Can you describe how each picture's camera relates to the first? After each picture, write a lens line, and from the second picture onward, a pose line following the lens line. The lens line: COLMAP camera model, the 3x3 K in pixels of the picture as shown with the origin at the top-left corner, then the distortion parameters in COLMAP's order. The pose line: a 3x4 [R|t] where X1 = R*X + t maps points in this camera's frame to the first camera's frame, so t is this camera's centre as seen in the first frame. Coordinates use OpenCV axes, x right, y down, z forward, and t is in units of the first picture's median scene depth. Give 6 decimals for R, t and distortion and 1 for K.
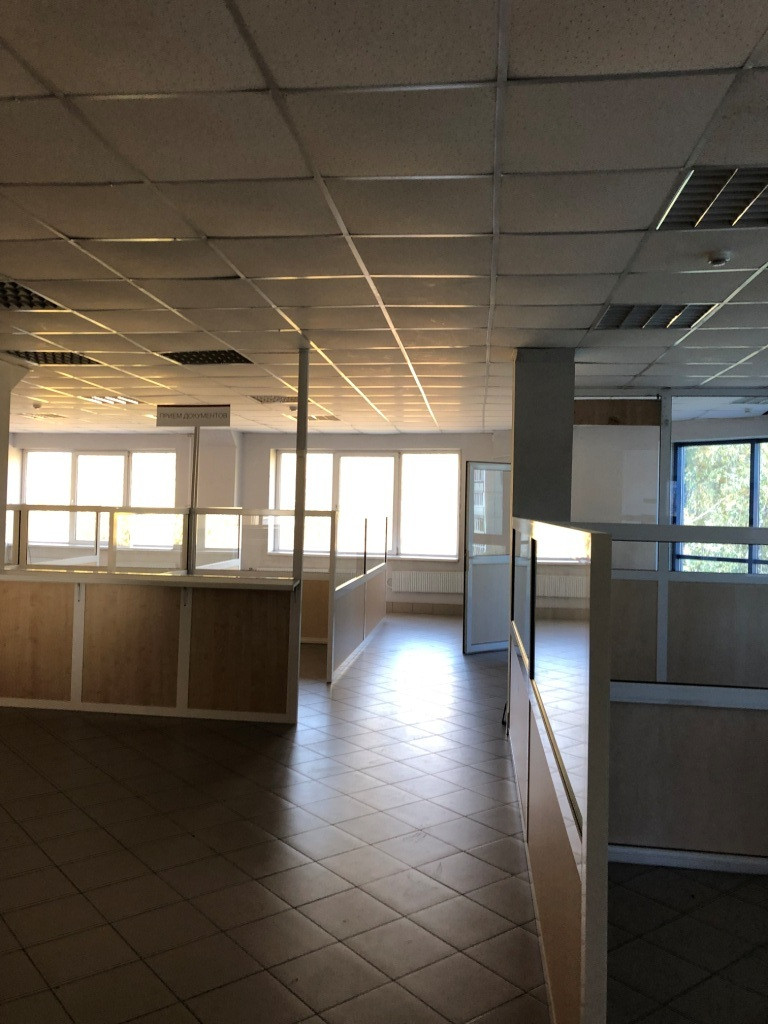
lens RADIAL K [[829.3, 0, 382.7], [0, 829.3, 505.5], [0, 0, 1]] dist [-0.034485, -0.016611]
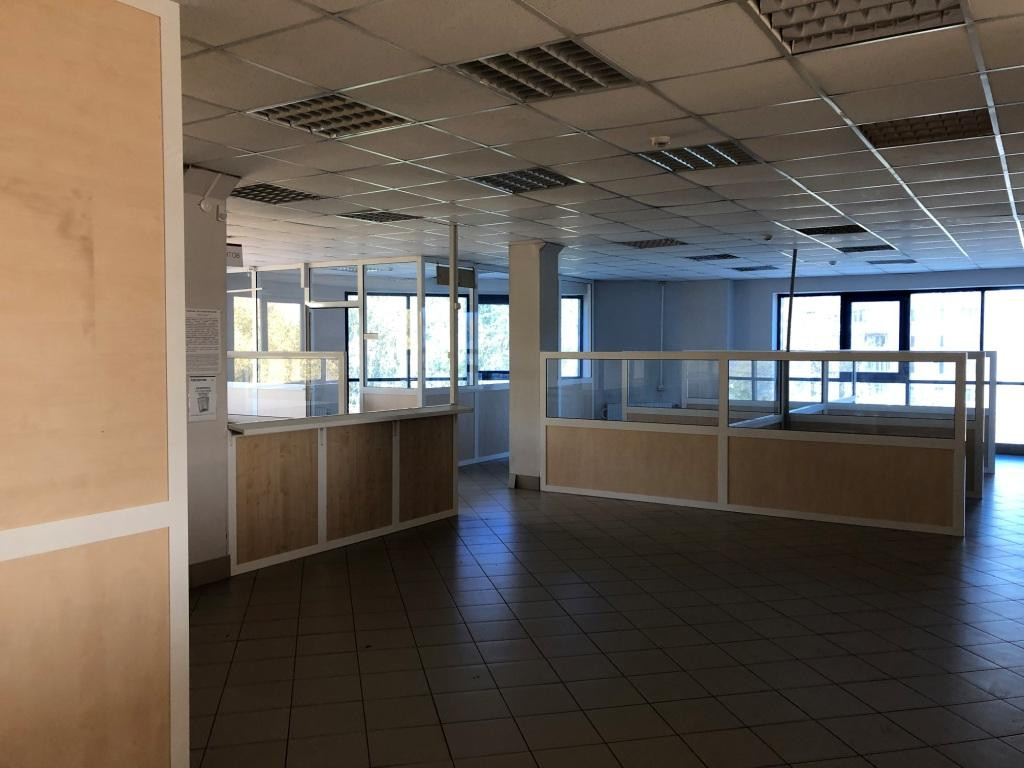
lens RADIAL K [[829.3, 0, 508.6], [0, 829.3, 385.5], [0, 0, 1]] dist [-0.034485, -0.016611]
pose [[0.442655, -0.059800, 0.894696, -1.178936], [-0.006836, 0.997520, 0.070055, -0.031551], [-0.896666, -0.037127, 0.441148, 0.342672]]
